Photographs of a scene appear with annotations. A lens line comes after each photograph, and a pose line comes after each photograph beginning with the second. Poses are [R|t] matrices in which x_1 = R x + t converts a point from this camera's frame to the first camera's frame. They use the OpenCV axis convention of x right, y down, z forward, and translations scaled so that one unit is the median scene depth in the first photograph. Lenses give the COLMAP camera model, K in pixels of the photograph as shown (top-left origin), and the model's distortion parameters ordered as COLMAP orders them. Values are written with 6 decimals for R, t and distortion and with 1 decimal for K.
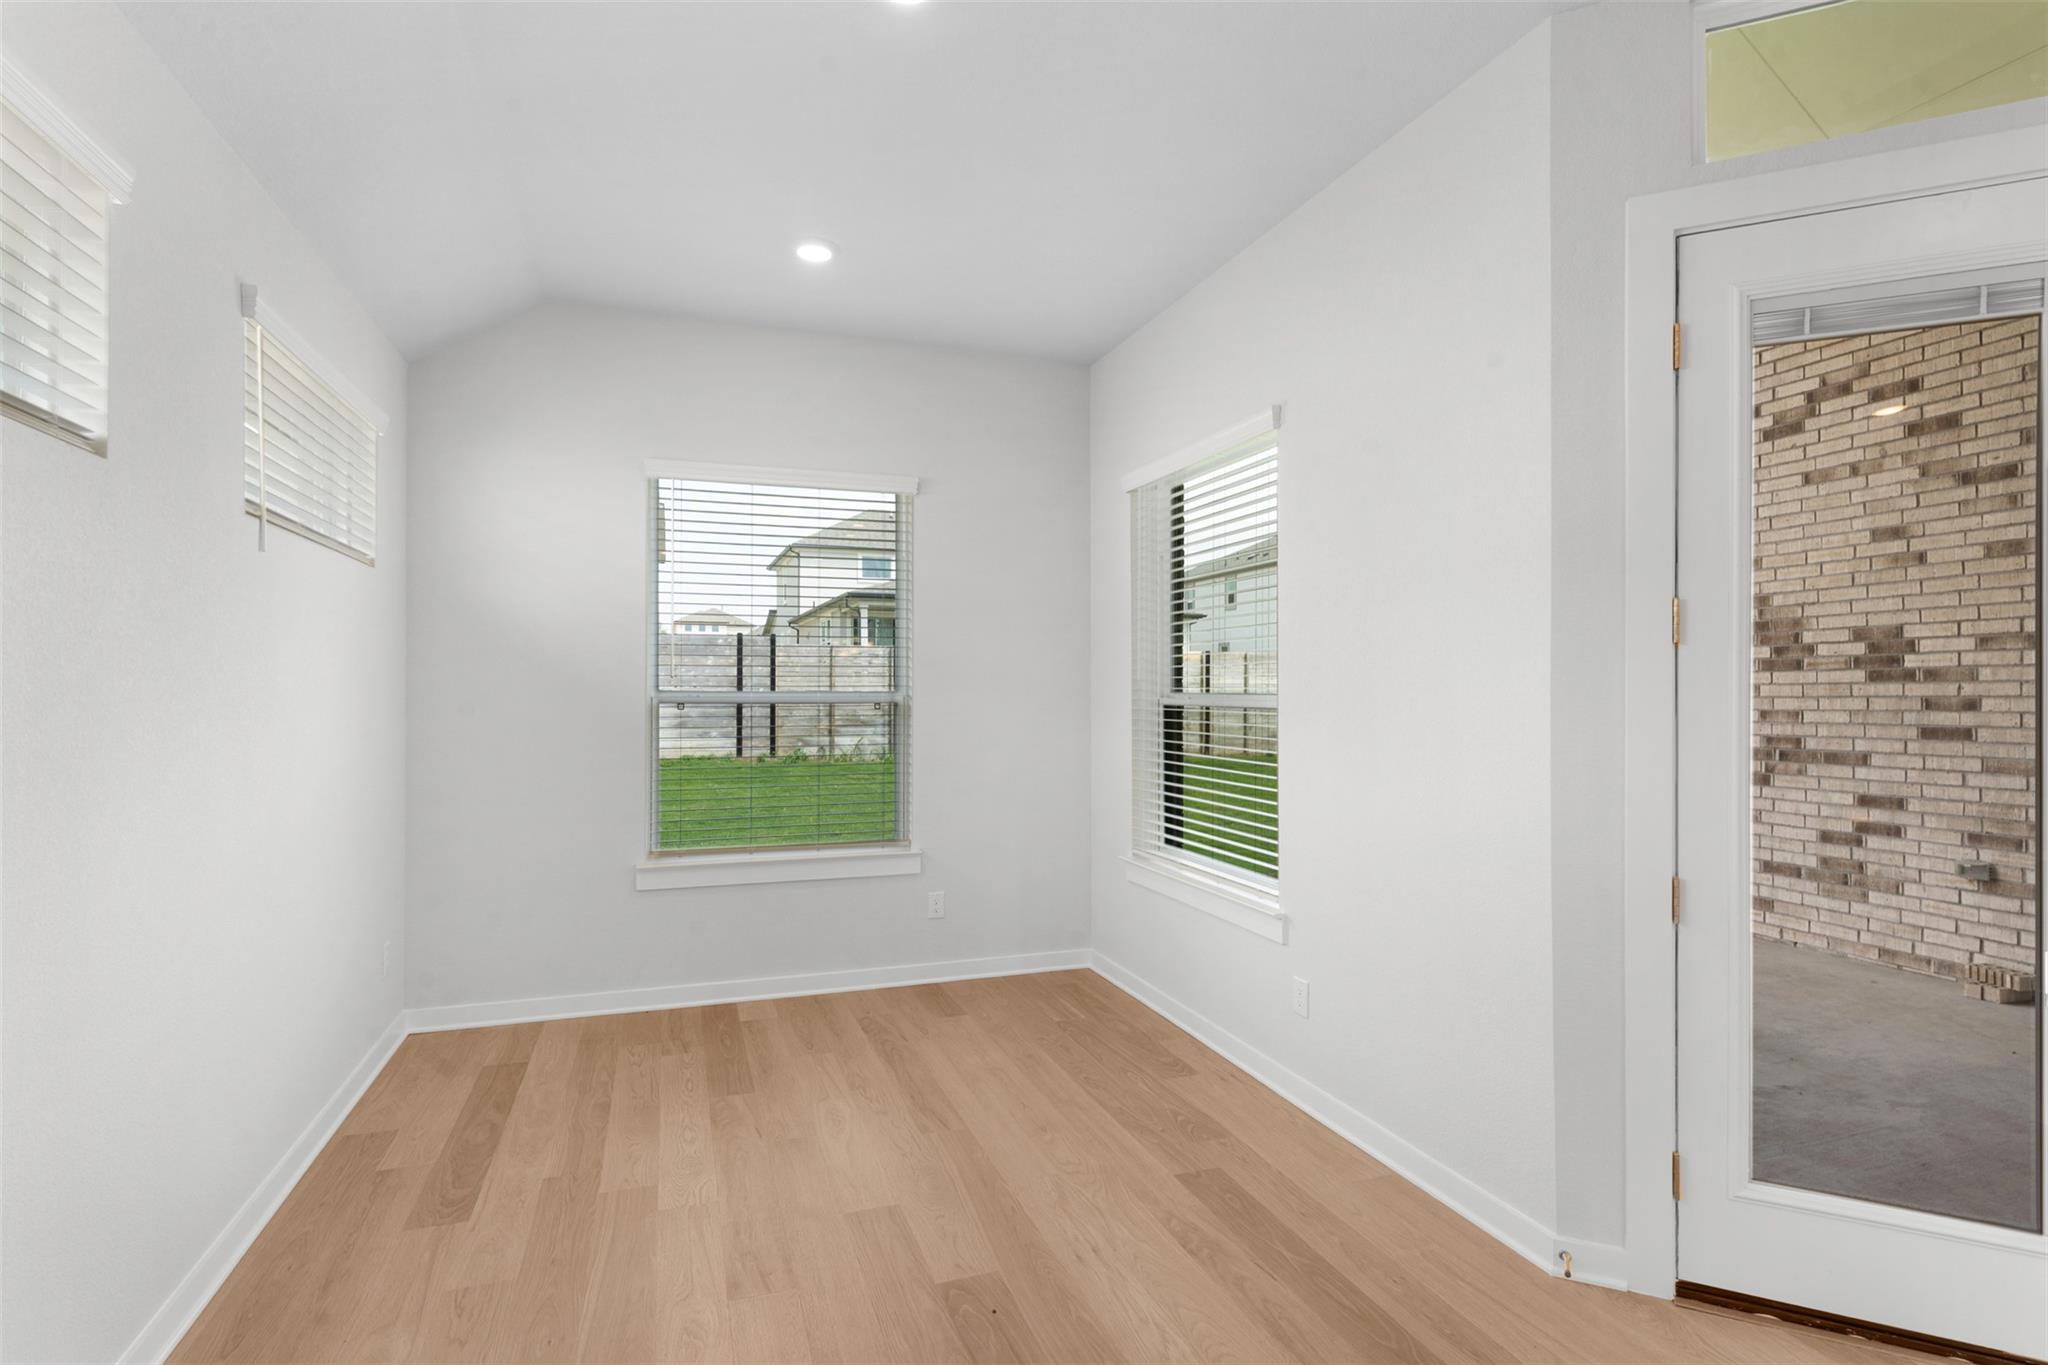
lens RADIAL K [[999.0, 0, 1019.9], [0, 999.0, 687.9], [0, 0, 1]] dist [0.002471, -0.000015]
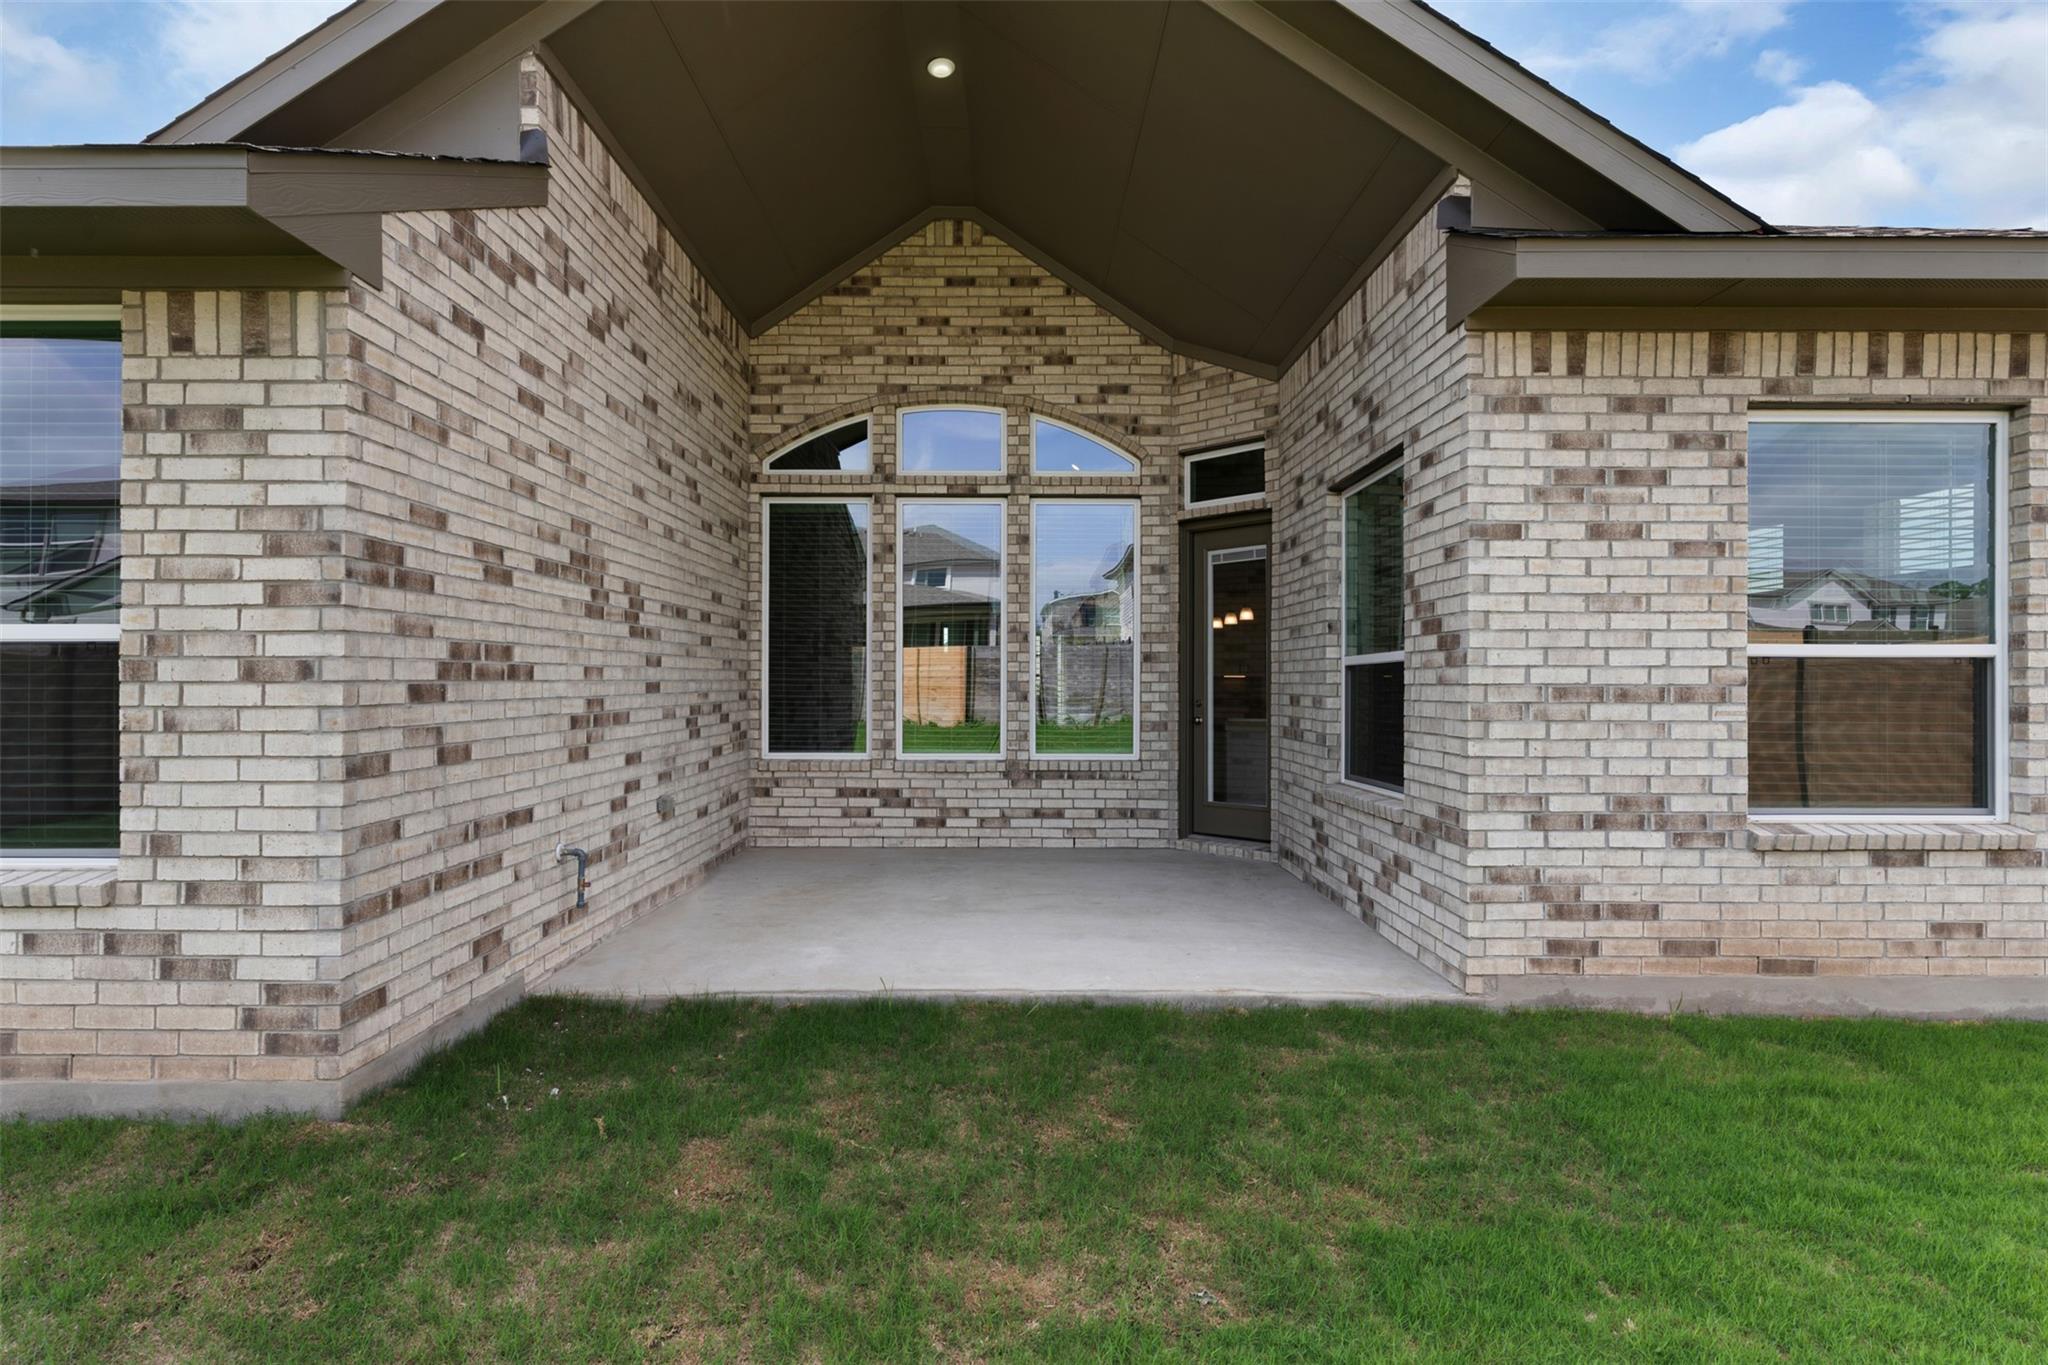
lens RADIAL K [[999.0, 0, 1020.0], [0, 999.0, 683.0], [0, 0, 1]] dist [0.002471, -0.000015]
pose [[-0.943235, -0.001436, 0.332123, 0.166096], [-0.003000, 0.999987, -0.004198, 0.041905], [-0.332112, -0.004956, -0.943227, 1.805052]]
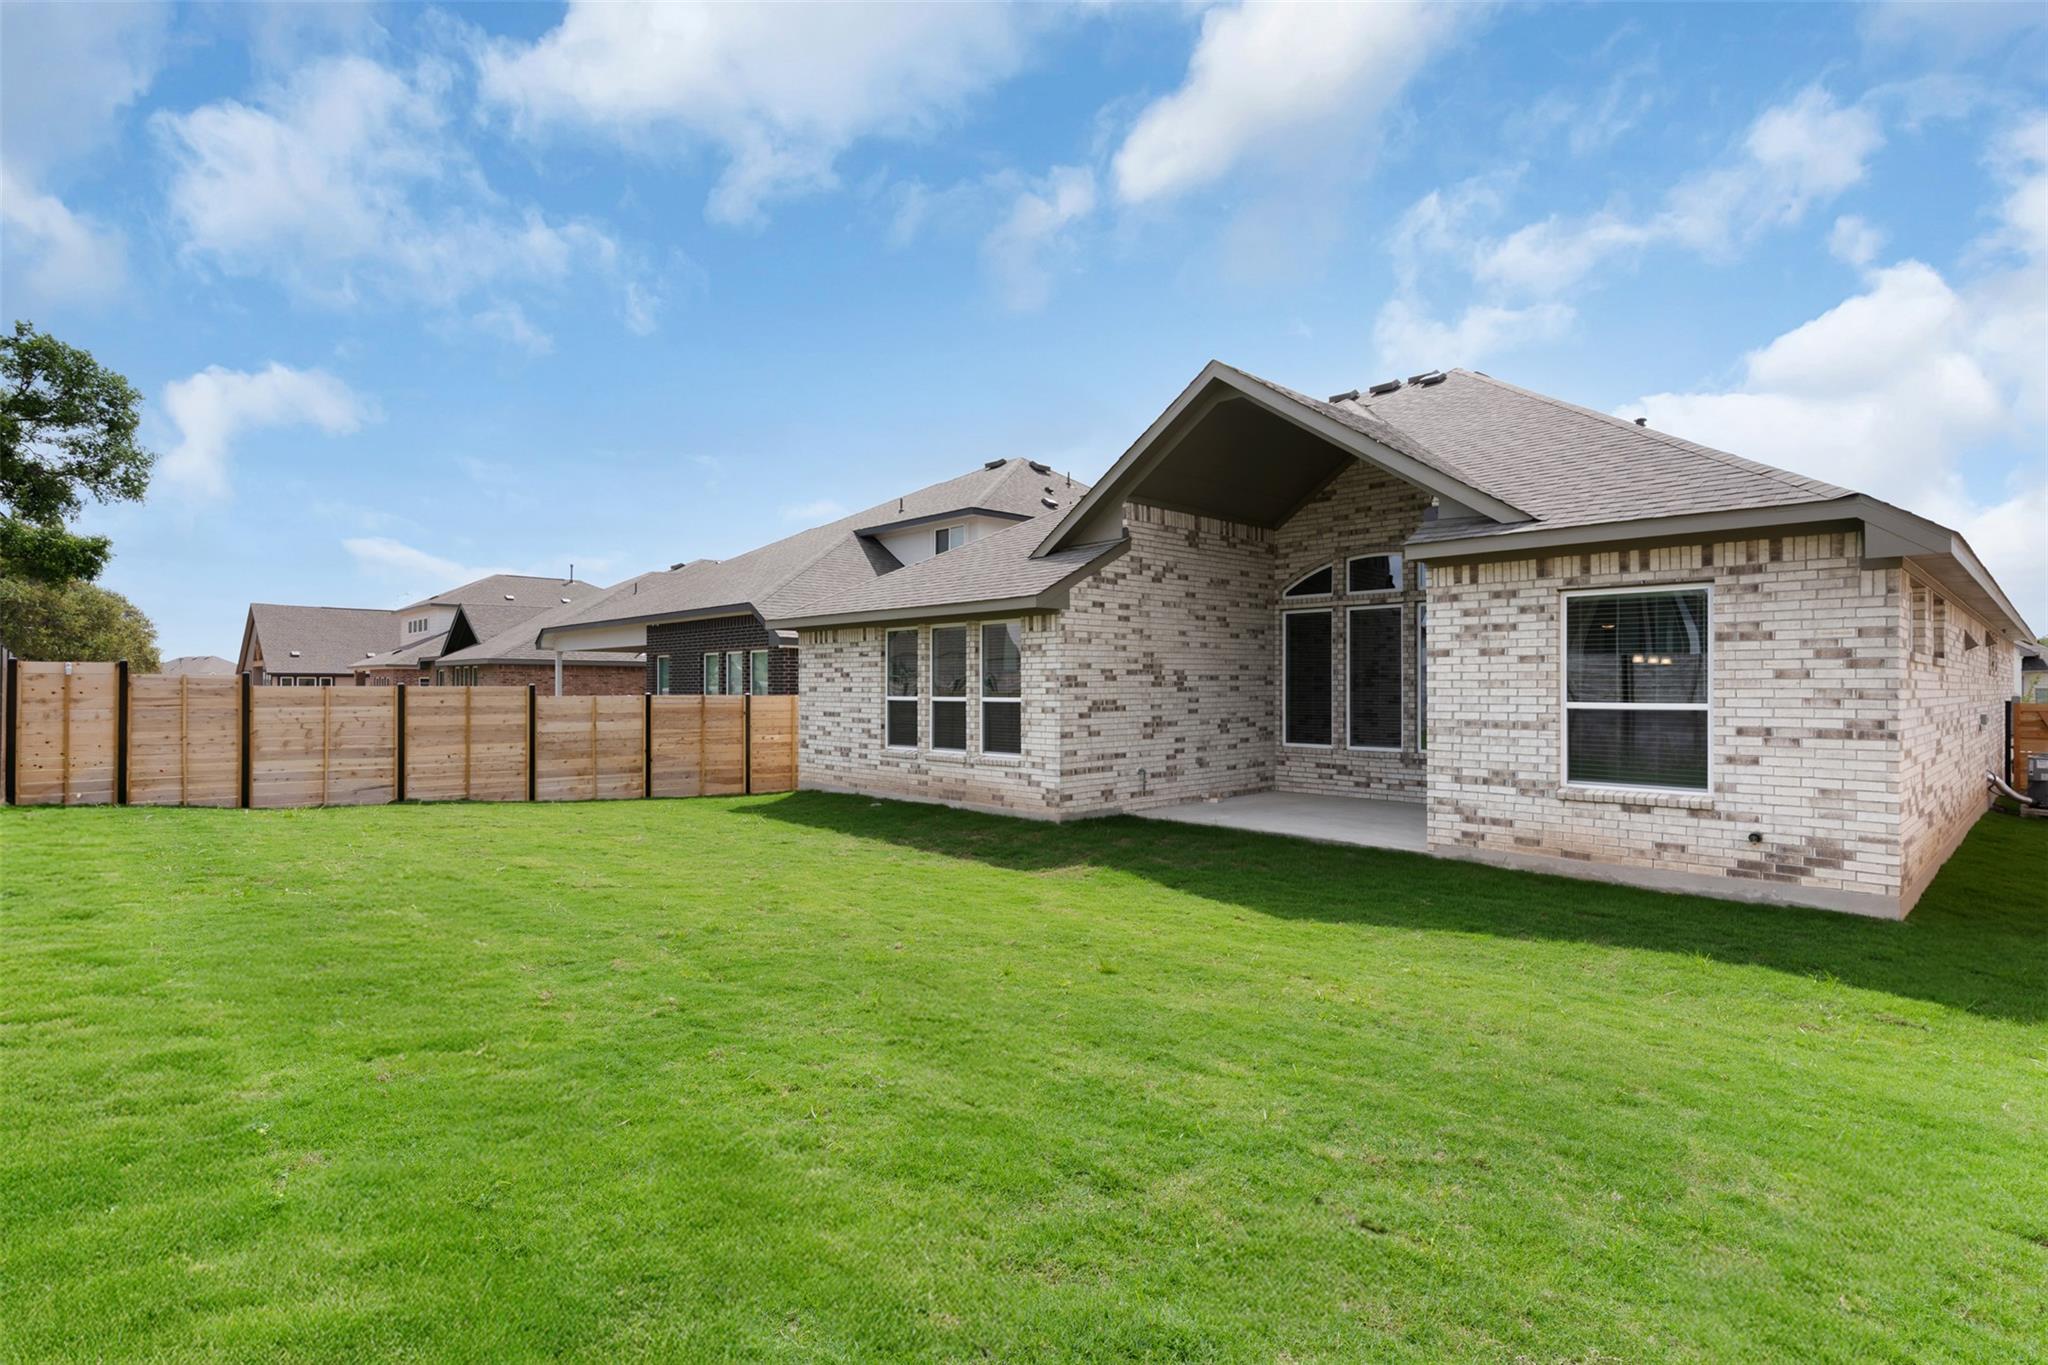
lens RADIAL K [[999.0, 0, 1022.7], [0, 999.0, 684.2], [0, 0, 1]] dist [0.002471, -0.000015]
pose [[-0.407652, 0.001348, 0.913136, -1.259905], [-0.001531, 0.999996, -0.002159, -0.018942], [-0.913136, -0.002278, -0.407648, 2.372054]]
